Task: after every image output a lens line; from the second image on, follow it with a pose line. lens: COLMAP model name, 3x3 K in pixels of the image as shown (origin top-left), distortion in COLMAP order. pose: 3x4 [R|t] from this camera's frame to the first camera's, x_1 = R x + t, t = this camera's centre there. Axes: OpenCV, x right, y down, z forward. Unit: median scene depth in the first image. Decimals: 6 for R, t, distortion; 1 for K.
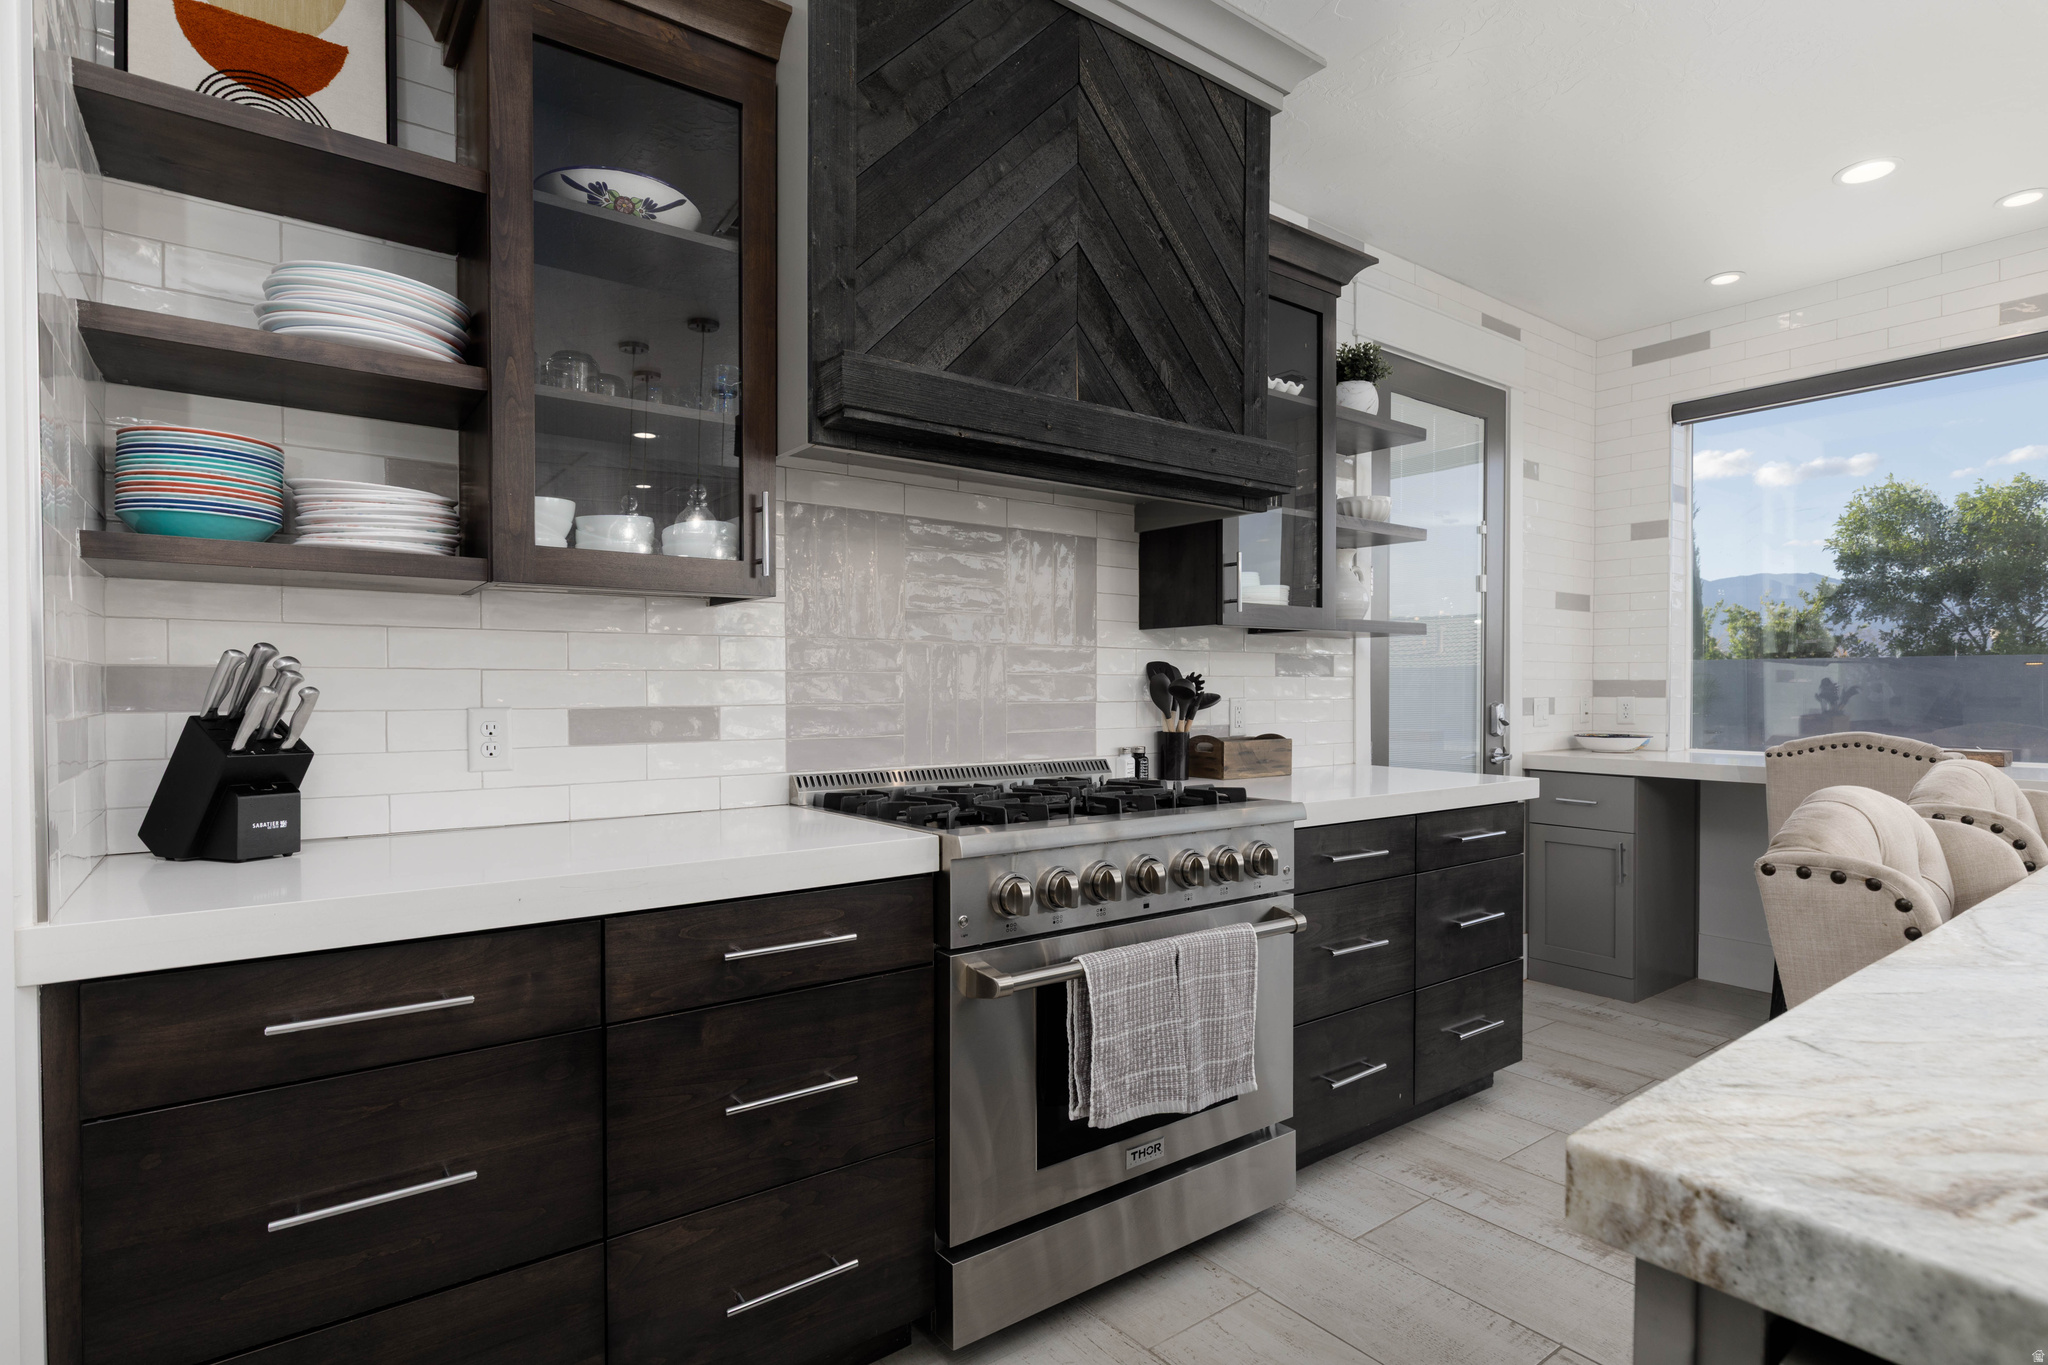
lens RADIAL K [[1061.6, 0, 1030.2], [0, 1061.6, 689.6], [0, 0, 1]] dist [-0.000948, 0.000020]
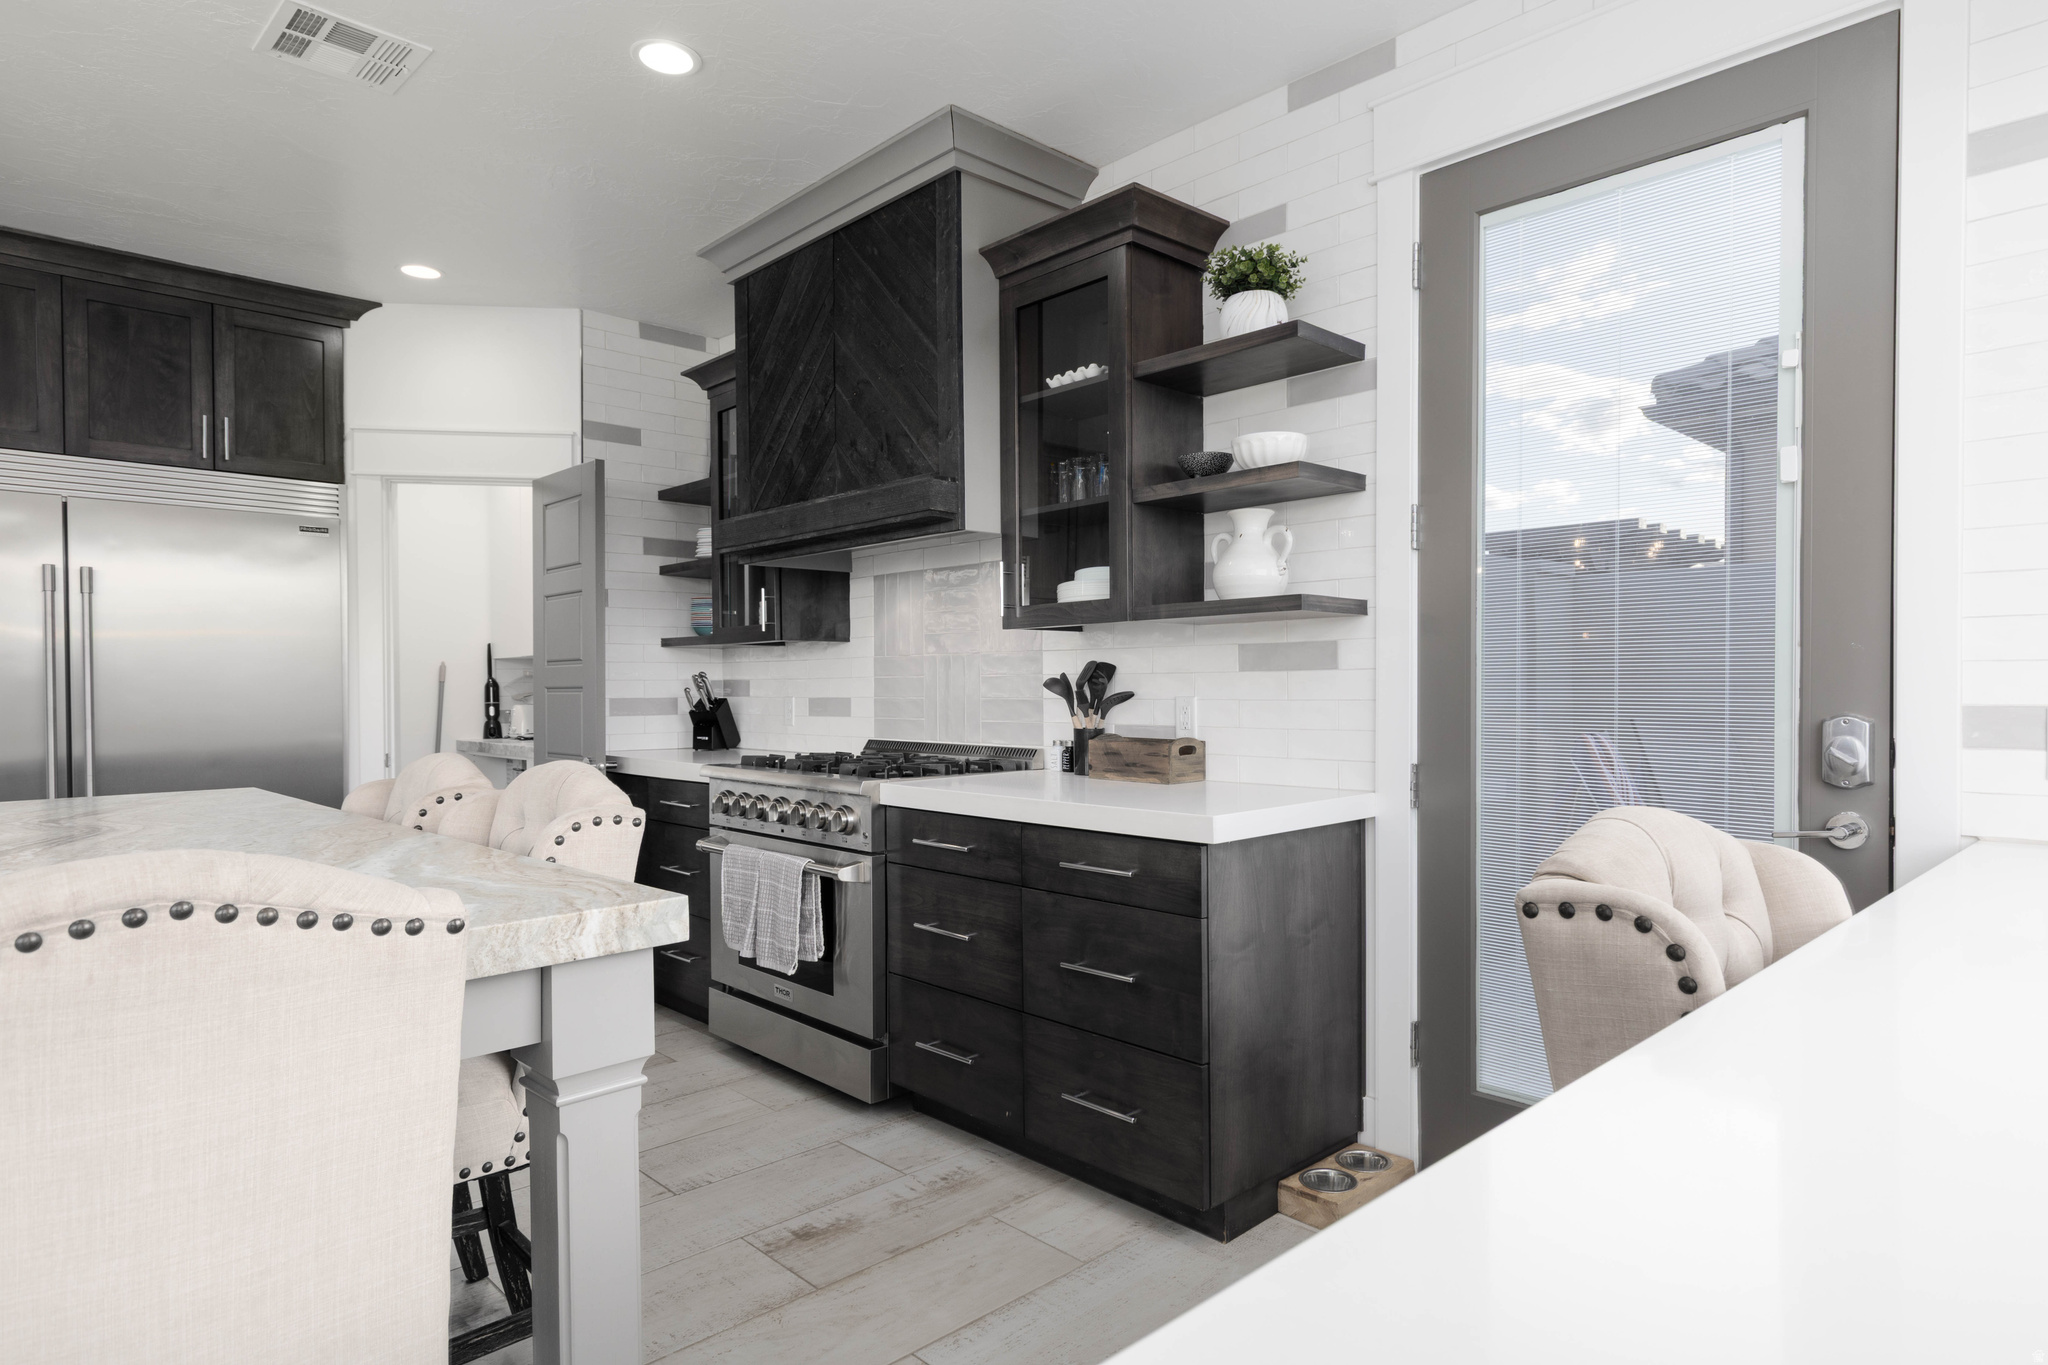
lens RADIAL K [[1156.0, 0, 1022.9], [0, 1156.0, 690.3], [0, 0, 1]] dist [0.006351, 0.001217]
pose [[0.096496, 0.003663, -0.995327, 1.397213], [0.004958, 0.999979, 0.004161, -0.003056], [0.995321, -0.005336, 0.096476, 0.921938]]
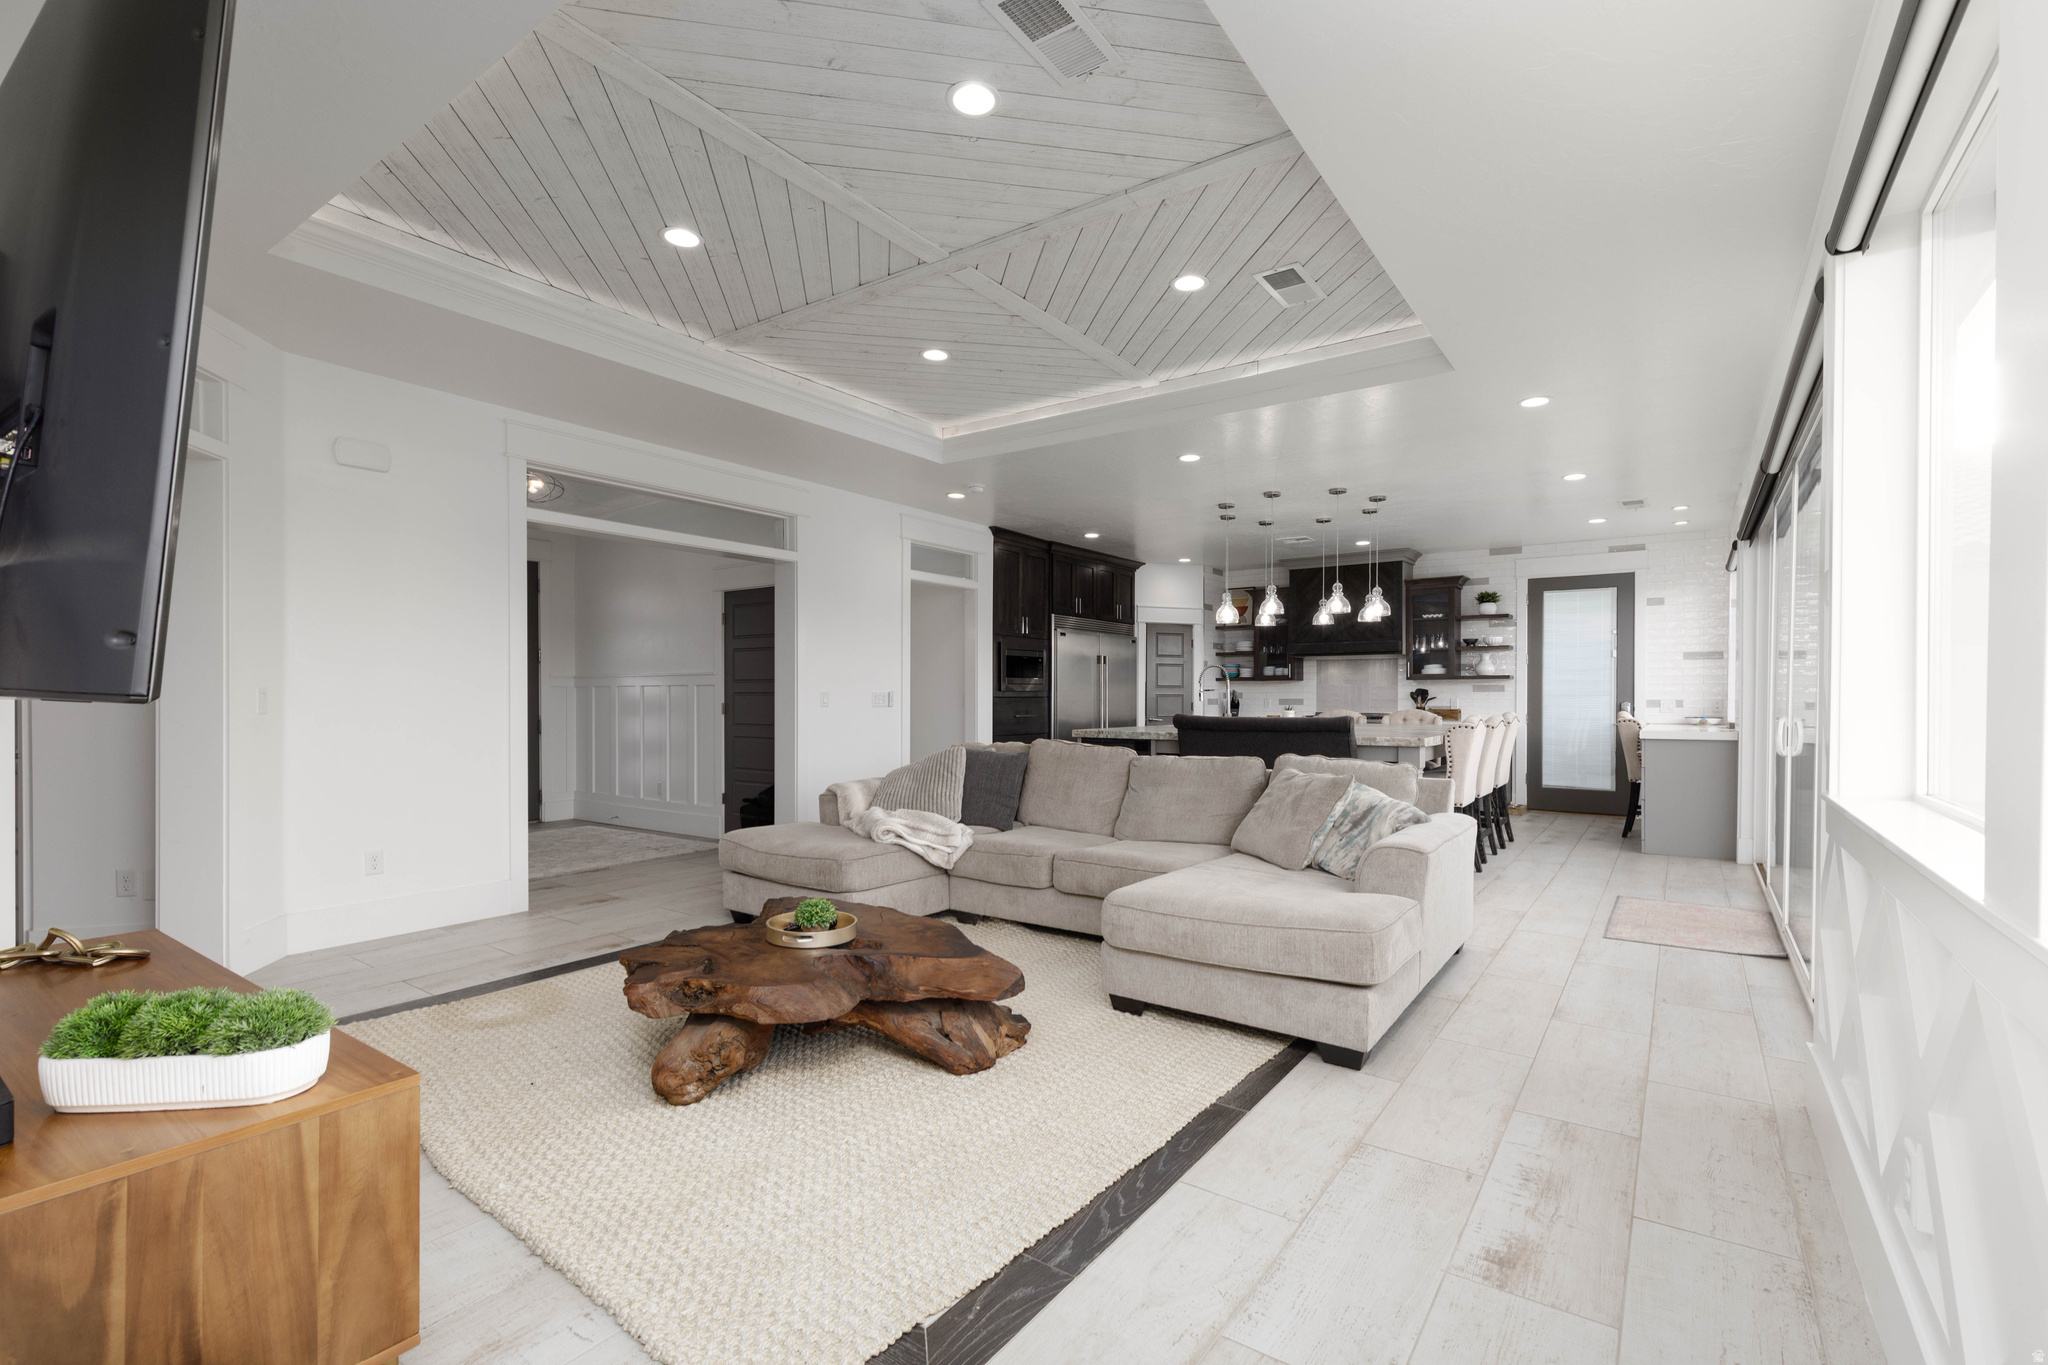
lens RADIAL K [[912.6, 0, 1014.0], [0, 912.6, 700.6], [0, 0, 1]] dist [0.010684, -0.000876]
pose [[0.269532, 0.002566, -0.962988, 3.265347], [-0.002419, 0.999995, 0.001988, 0.015848], [0.962988, 0.001793, 0.269537, -1.464575]]
